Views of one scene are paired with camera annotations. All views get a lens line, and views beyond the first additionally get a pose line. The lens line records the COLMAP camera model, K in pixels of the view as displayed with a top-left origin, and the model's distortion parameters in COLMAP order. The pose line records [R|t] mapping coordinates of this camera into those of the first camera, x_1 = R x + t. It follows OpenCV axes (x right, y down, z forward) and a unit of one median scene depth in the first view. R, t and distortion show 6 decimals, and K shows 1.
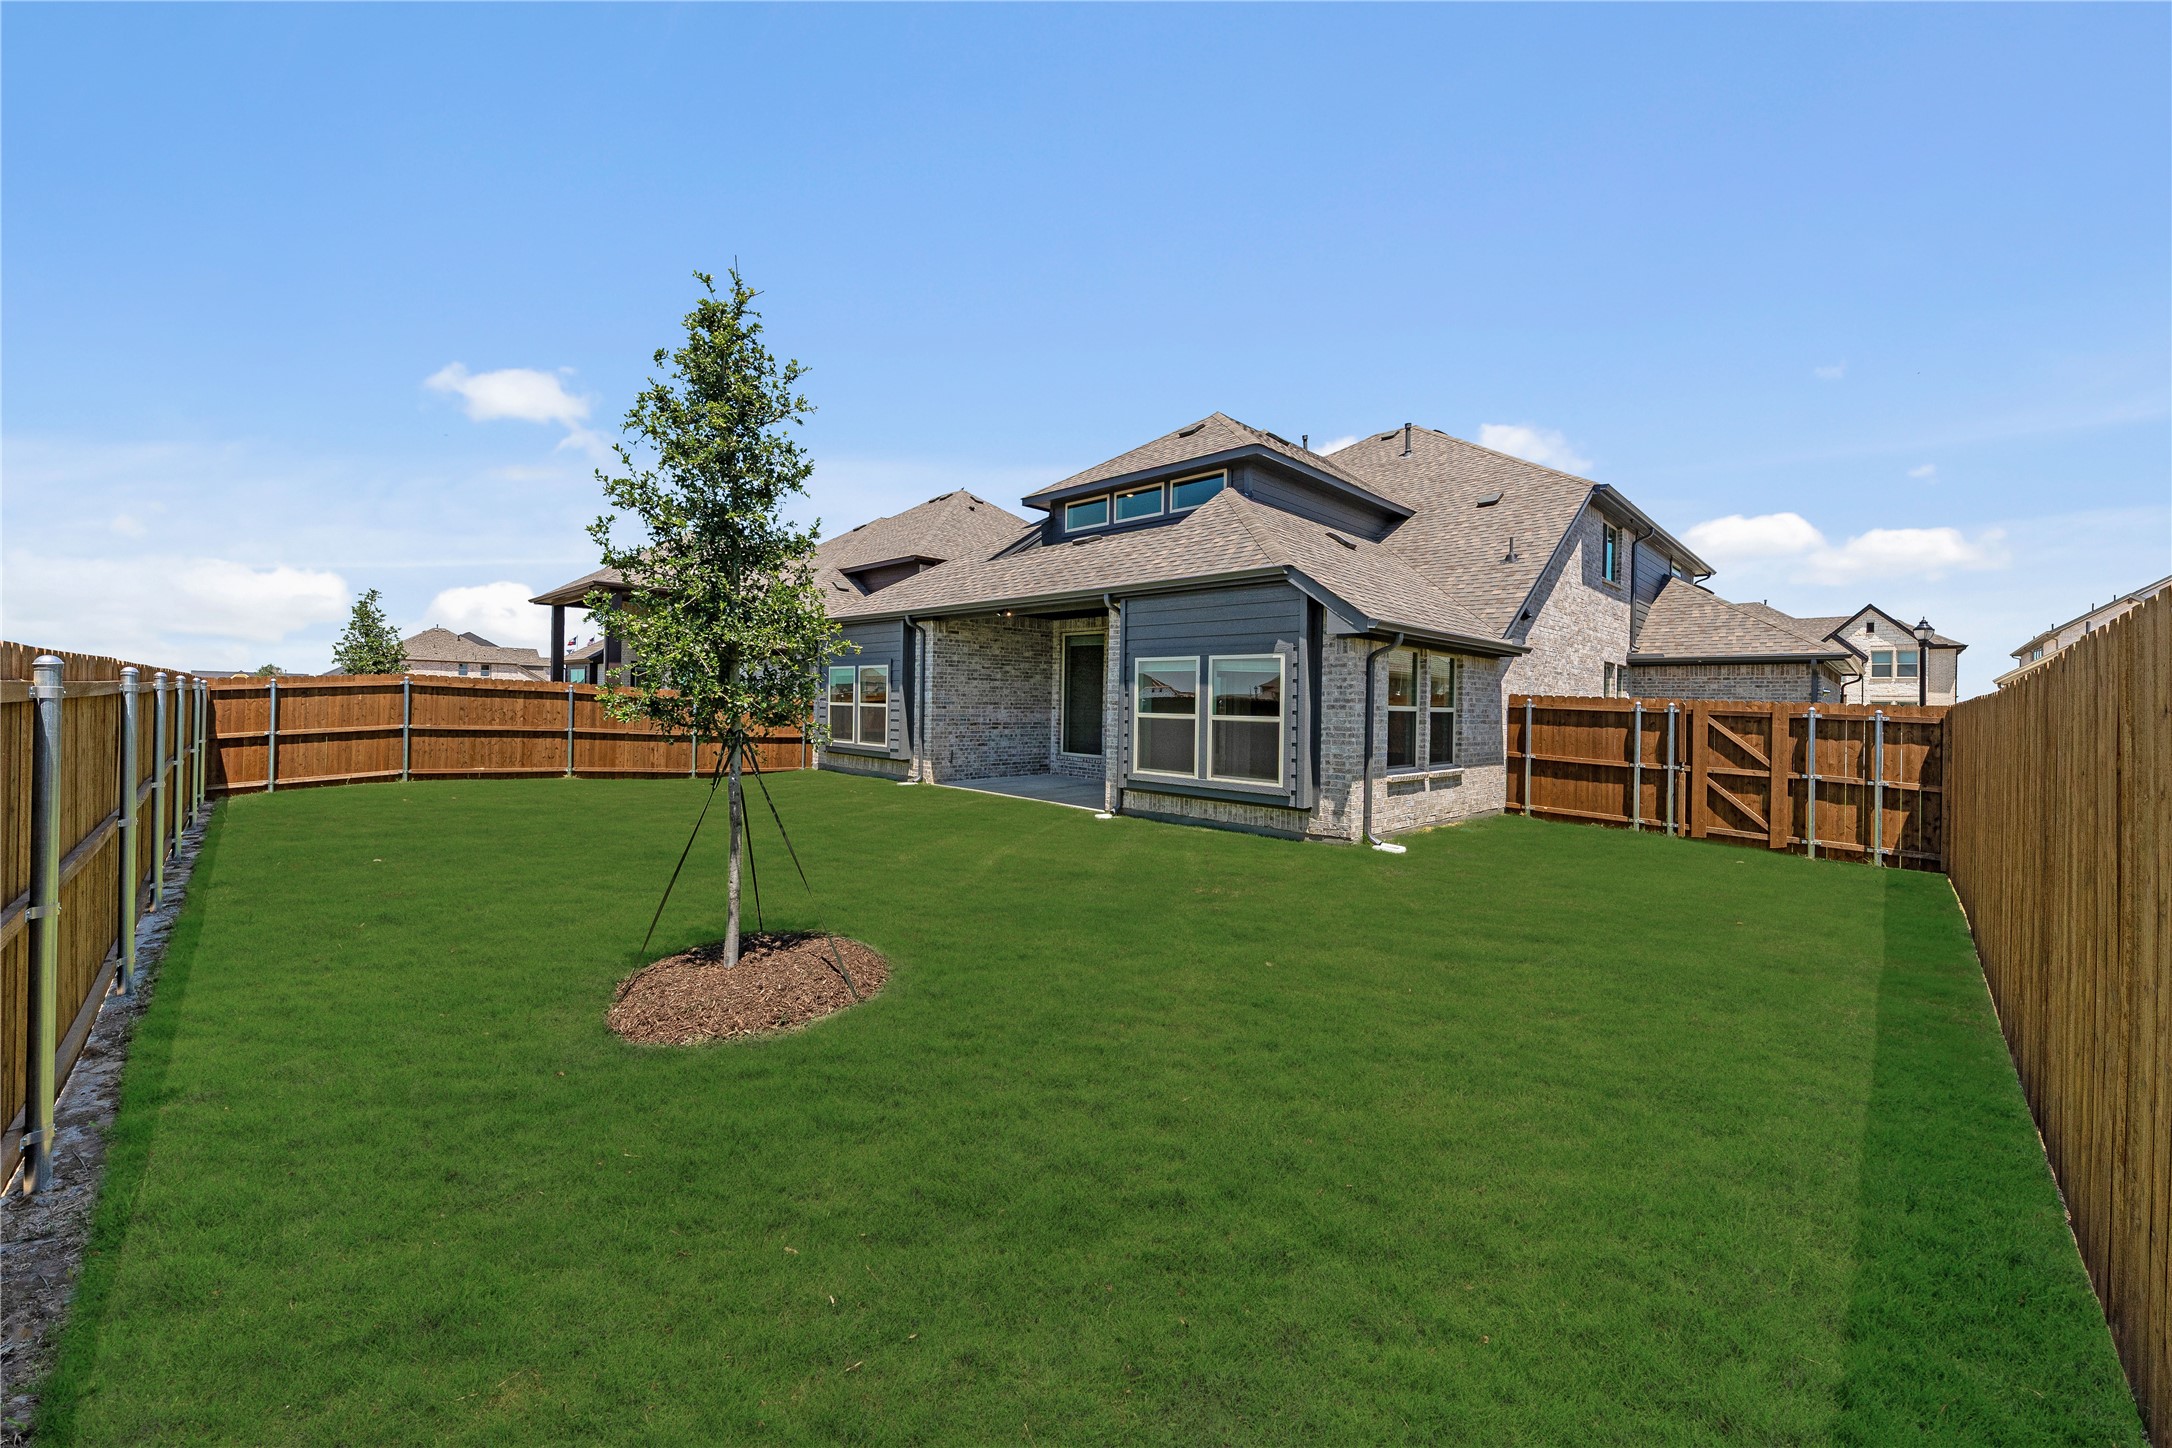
lens RADIAL K [[817.0, 0, 1086.0], [0, 817.0, 724.0], [0, 0, 1]] dist [0.000355, 0.000015]
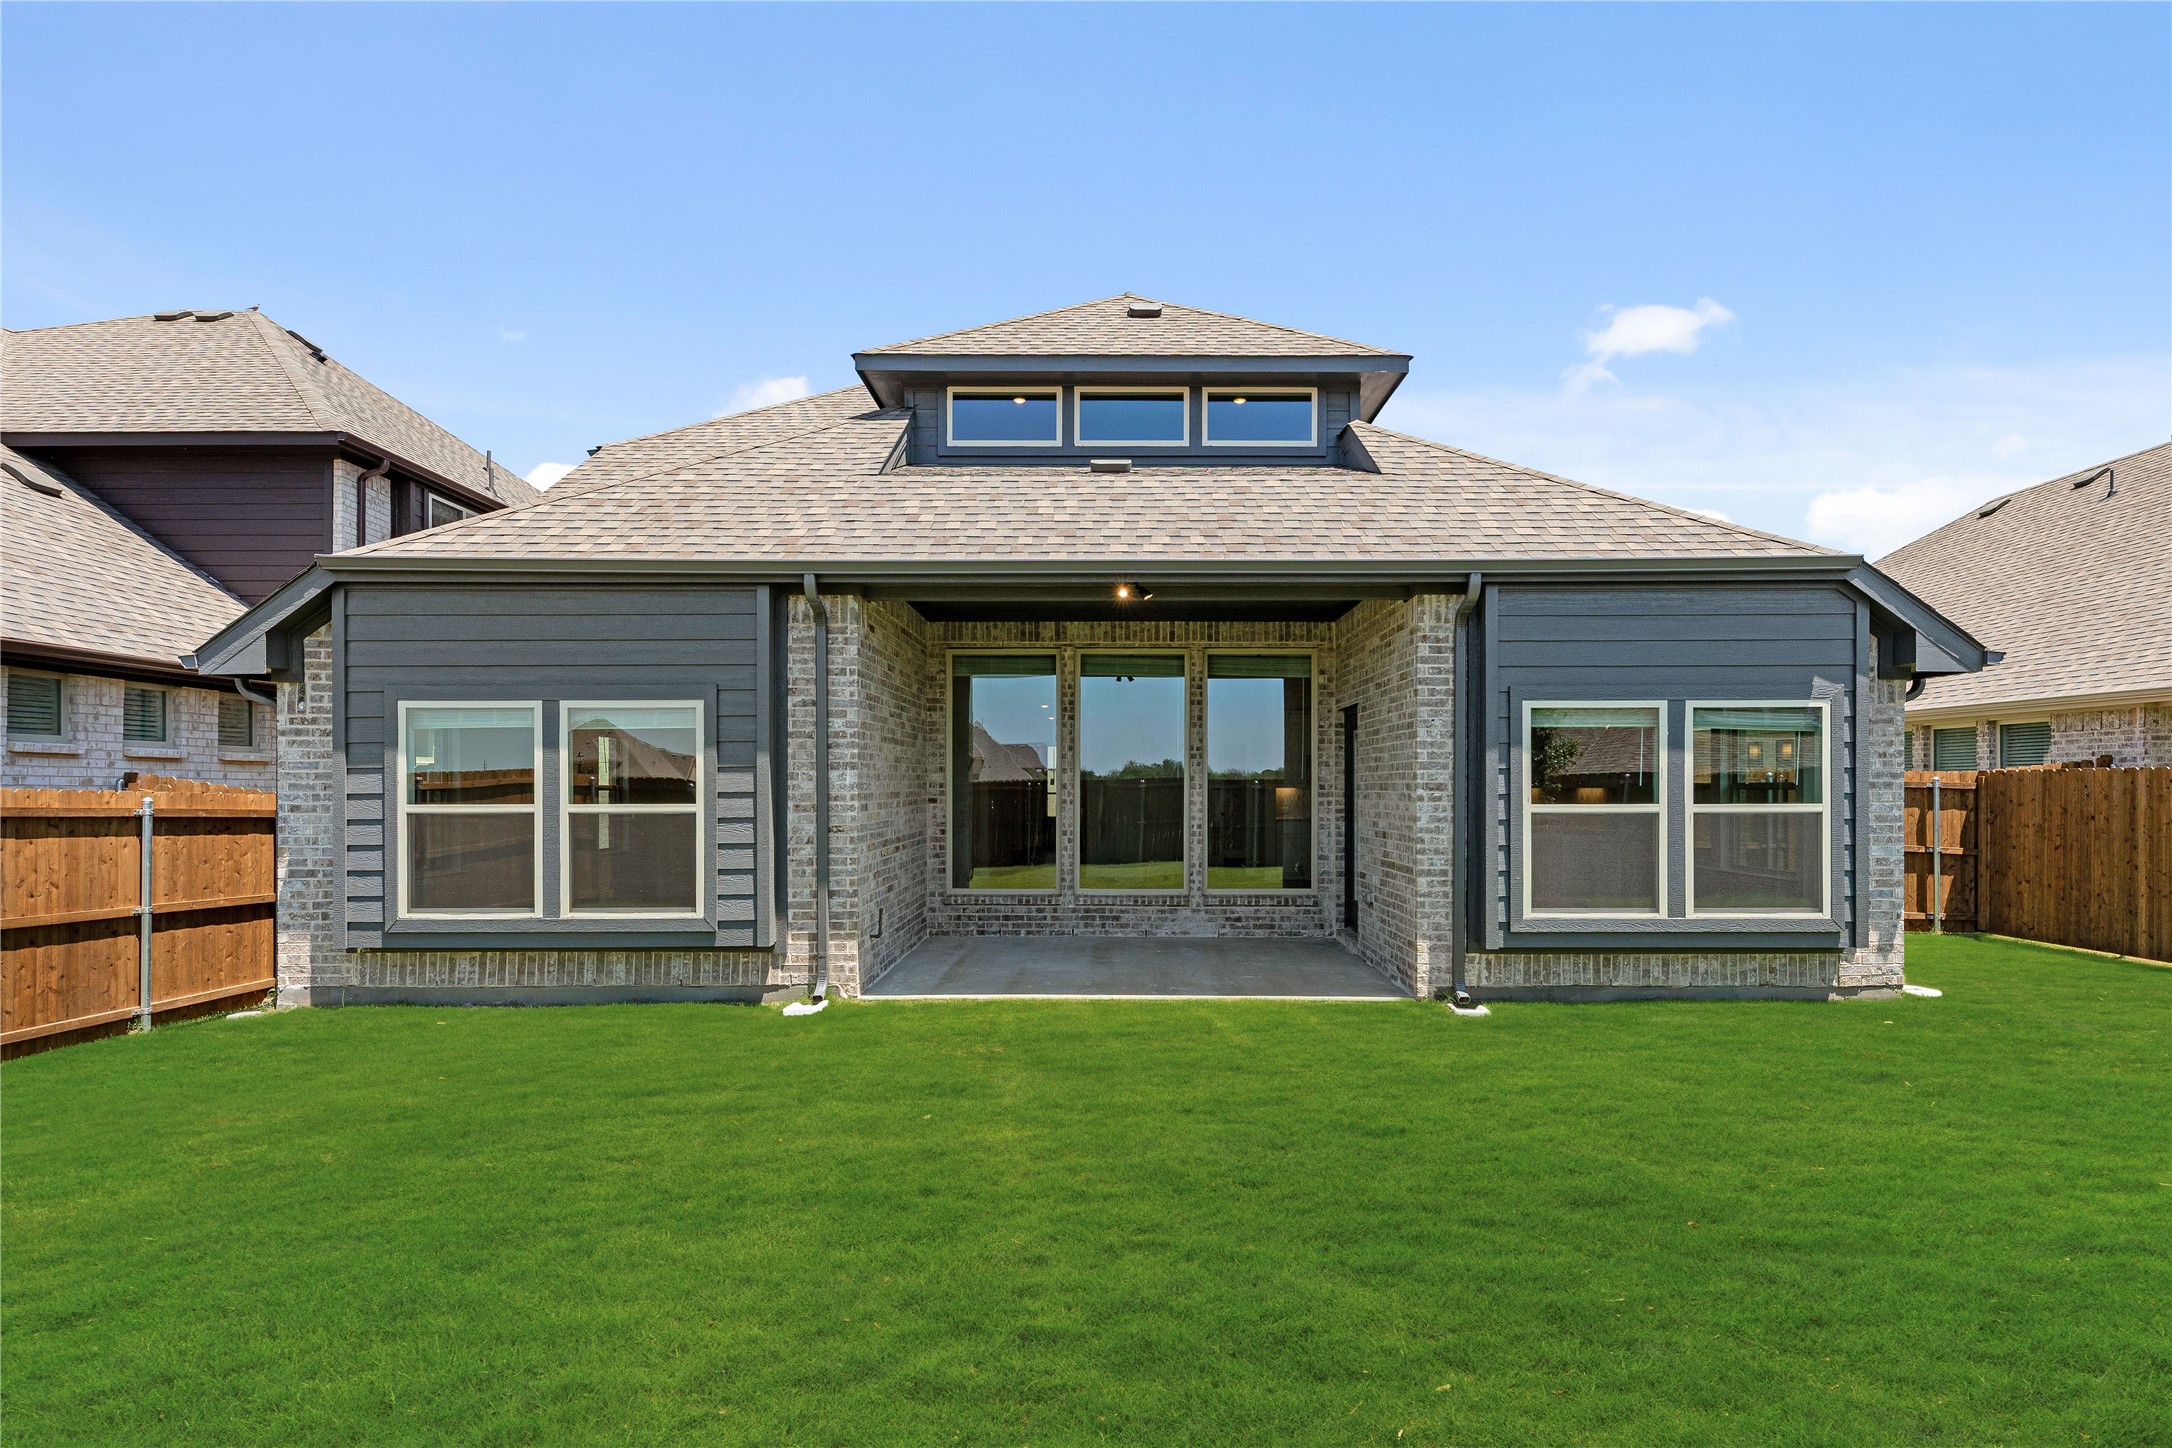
lens RADIAL K [[1154.0, 0, 1083.9], [0, 1154.0, 750.9], [0, 0, 1]] dist [0.021816, -0.000276]
pose [[0.706253, -0.001429, 0.707958, -0.502471], [0.035571, 0.998807, -0.033470, -0.024941], [-0.707065, 0.048821, 0.705461, 0.498764]]
